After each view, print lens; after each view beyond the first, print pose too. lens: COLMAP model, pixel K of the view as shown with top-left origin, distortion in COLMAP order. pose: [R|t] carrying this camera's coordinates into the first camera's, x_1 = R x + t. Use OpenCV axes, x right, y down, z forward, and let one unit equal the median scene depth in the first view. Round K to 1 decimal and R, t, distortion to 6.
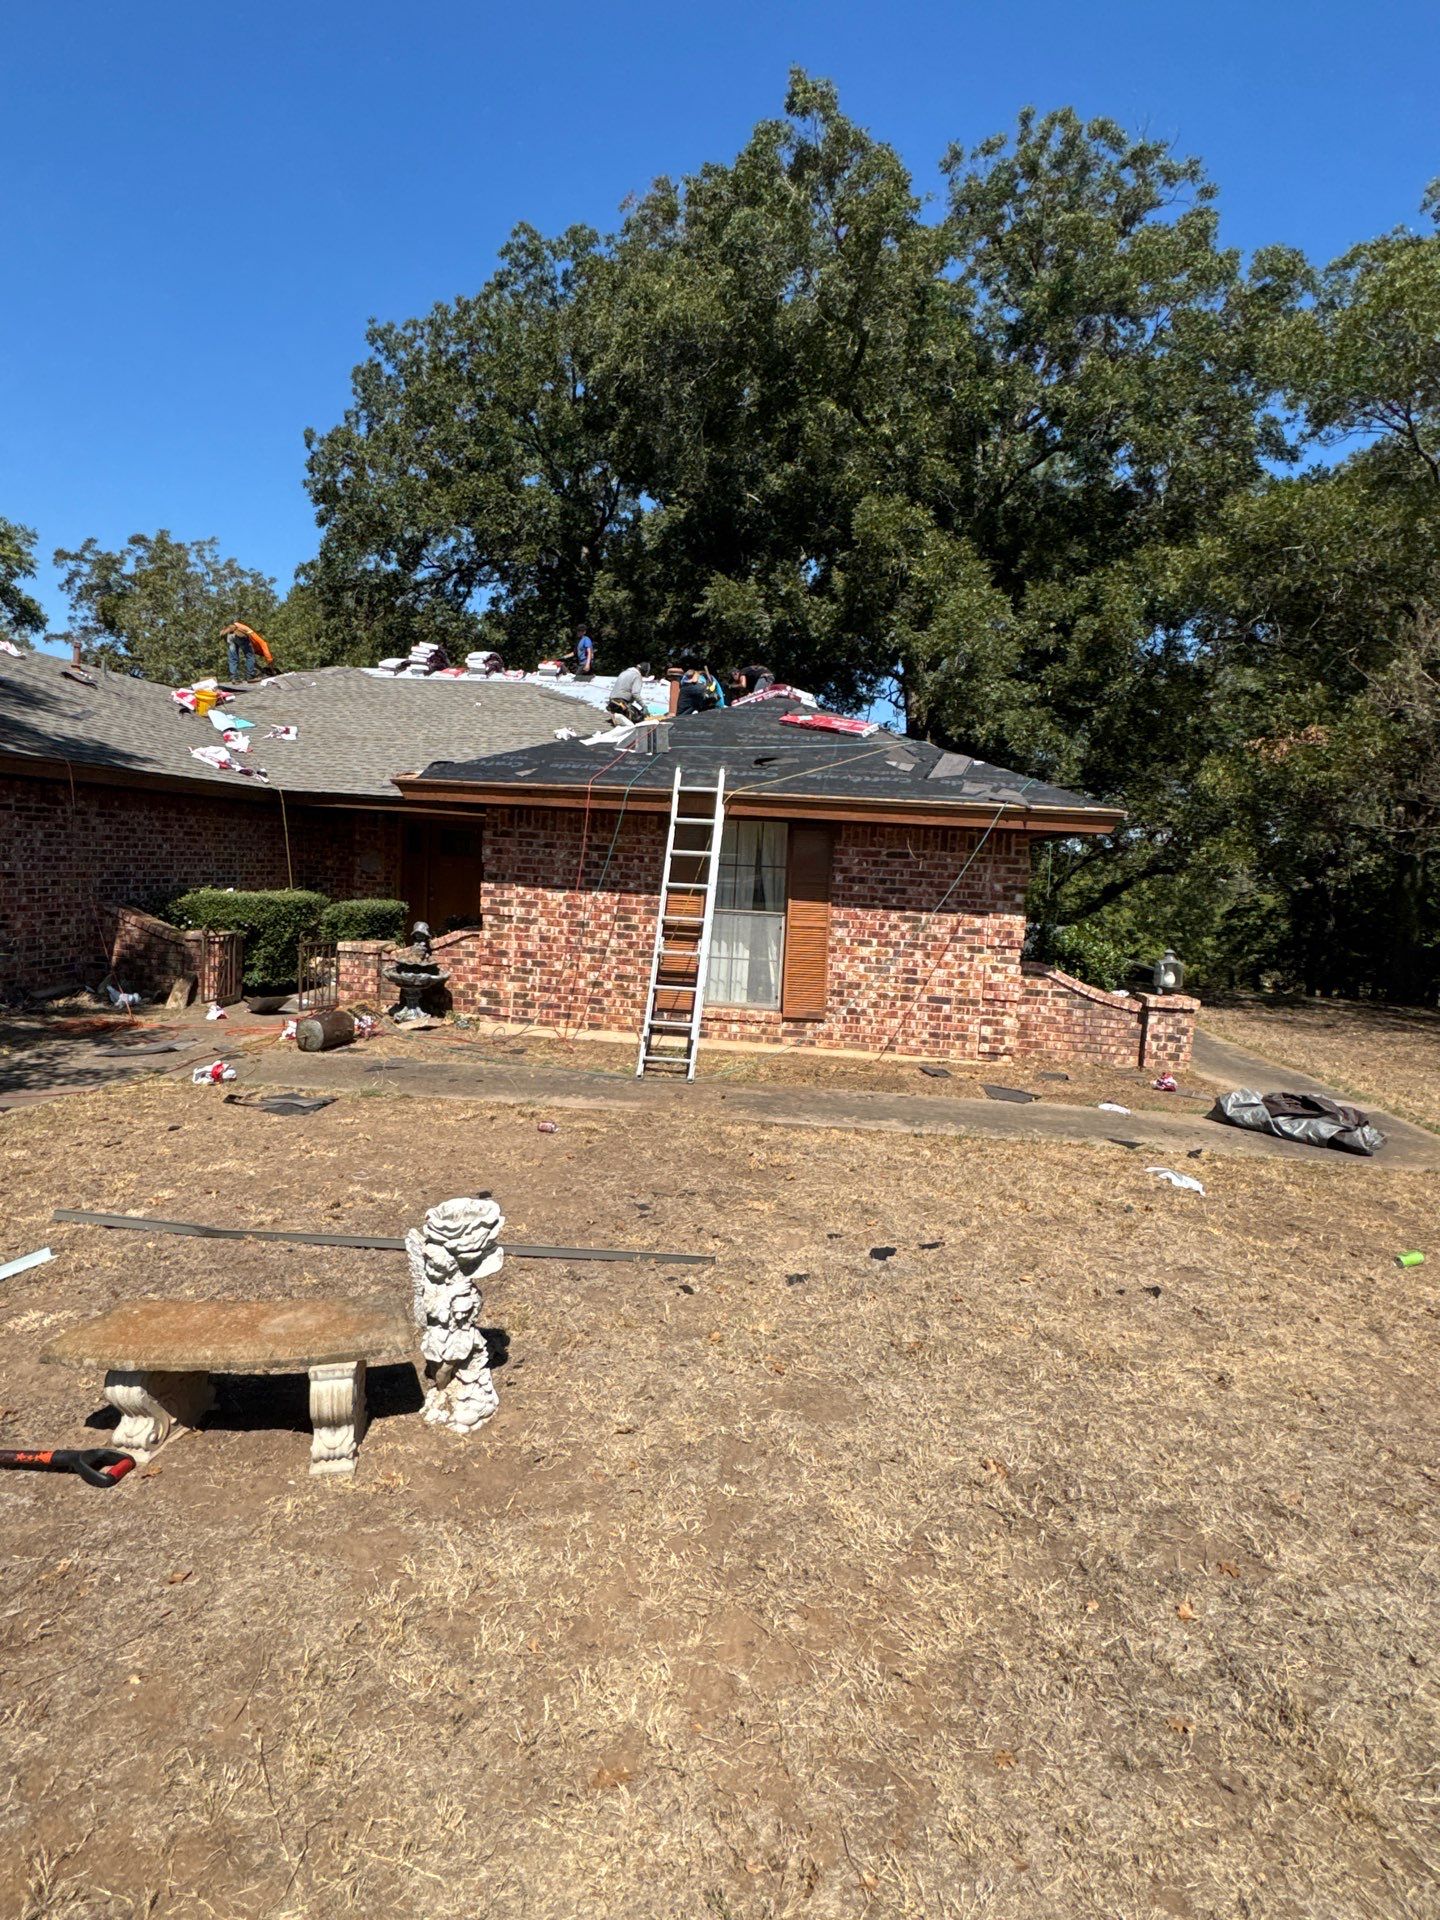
lens RADIAL K [[772.2, 0, 720.2], [0, 772.2, 954.0], [0, 0, 1]] dist [0.000583, 0.000756]
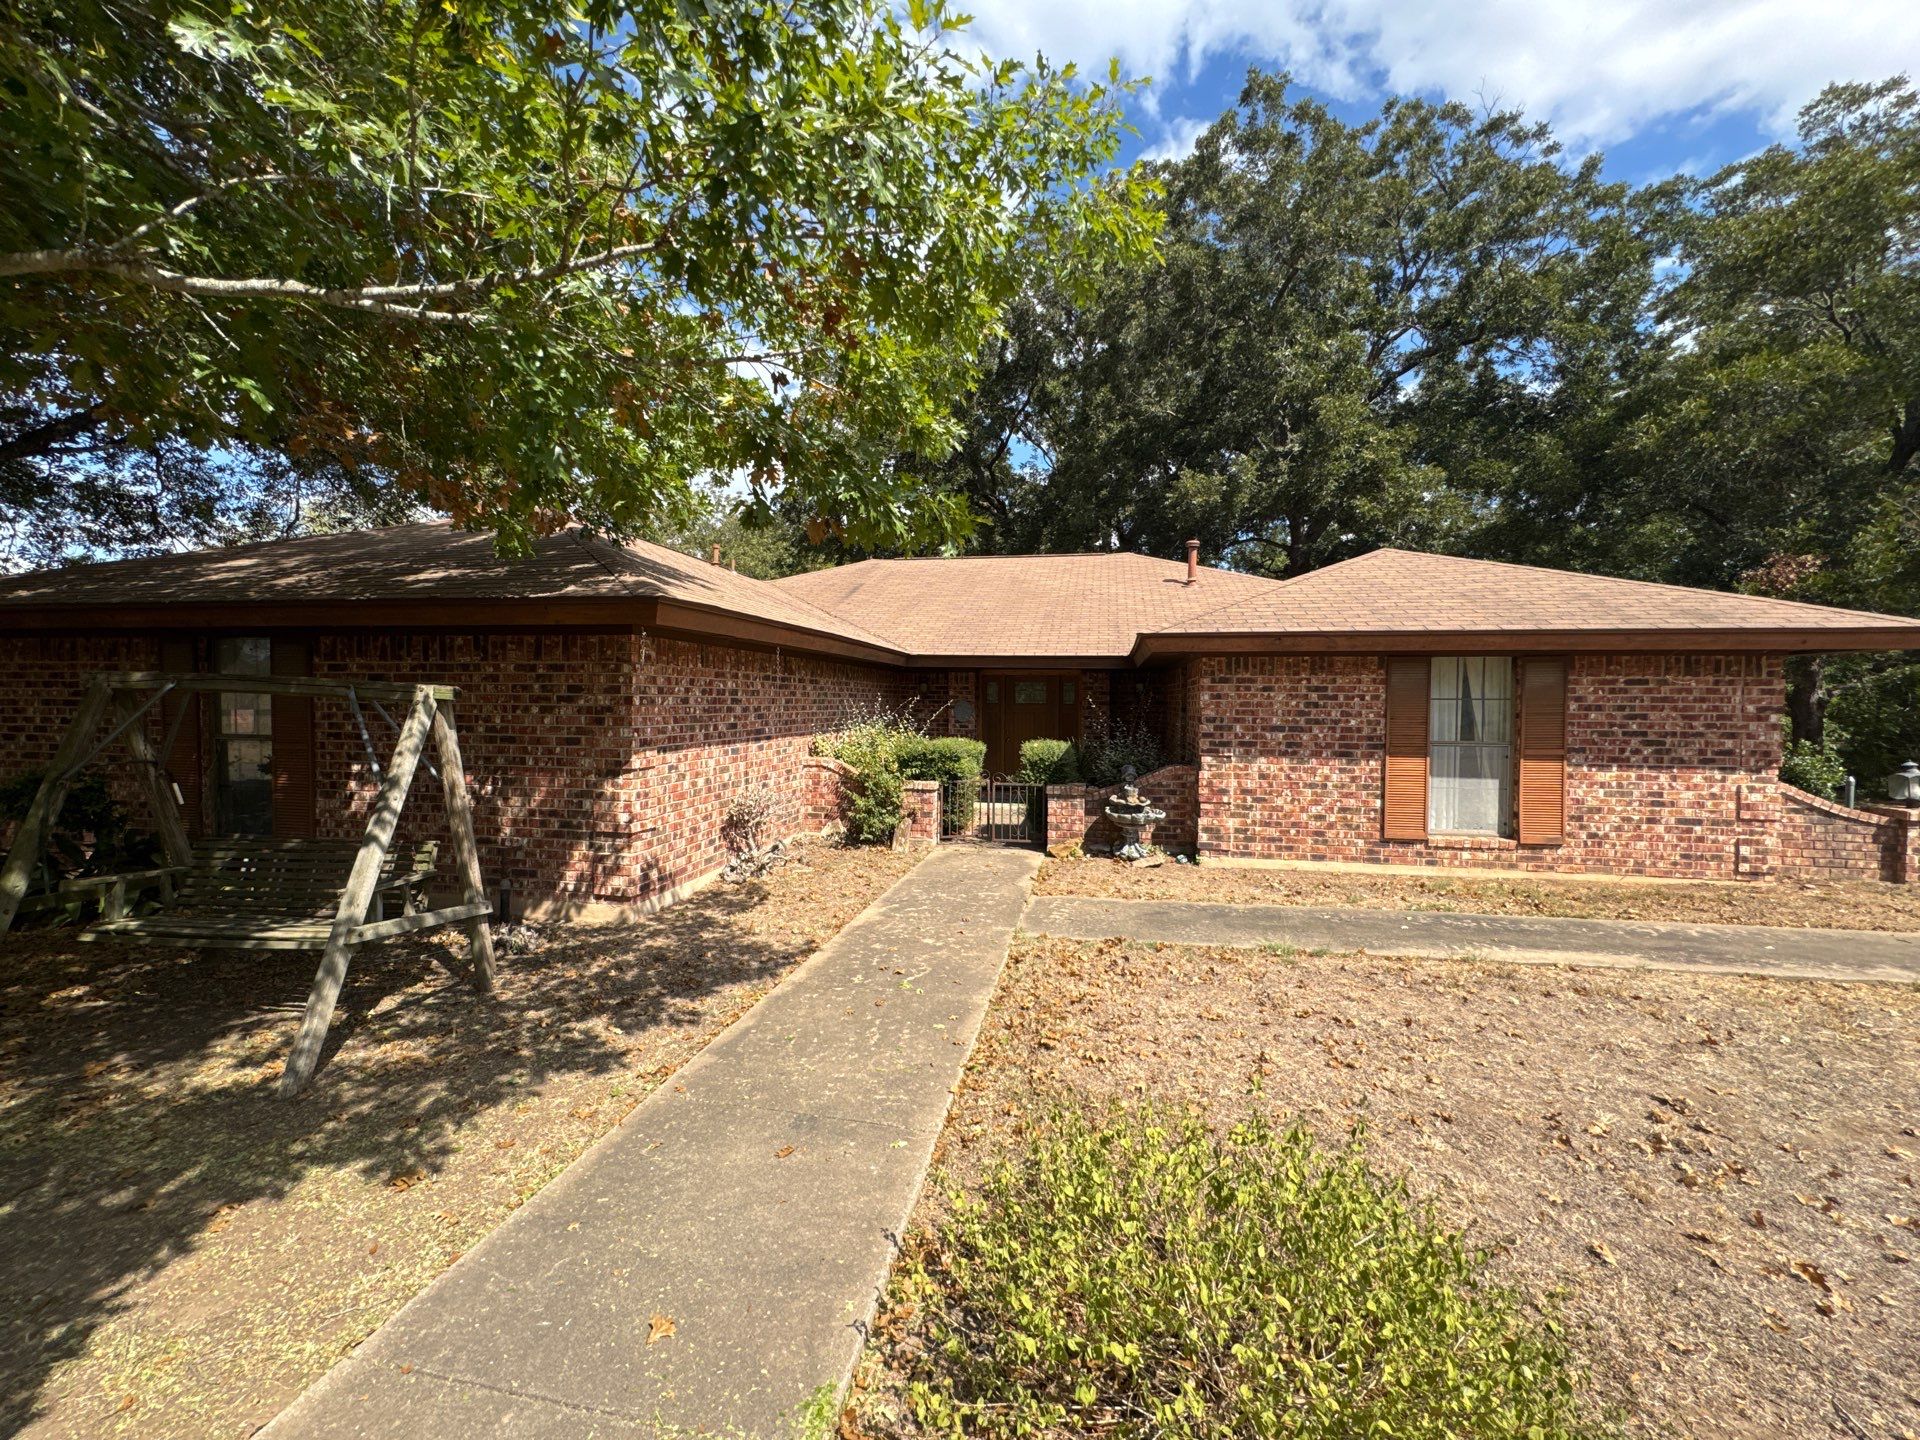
lens RADIAL K [[772.2, 0, 961.8], [0, 772.2, 718.3], [0, 0, 1]] dist [0.000583, 0.000756]
pose [[0.994617, -0.048604, -0.091508, -0.557164], [0.043076, 0.997181, -0.061443, -0.053493], [0.094237, 0.057171, 0.993907, -0.104953]]
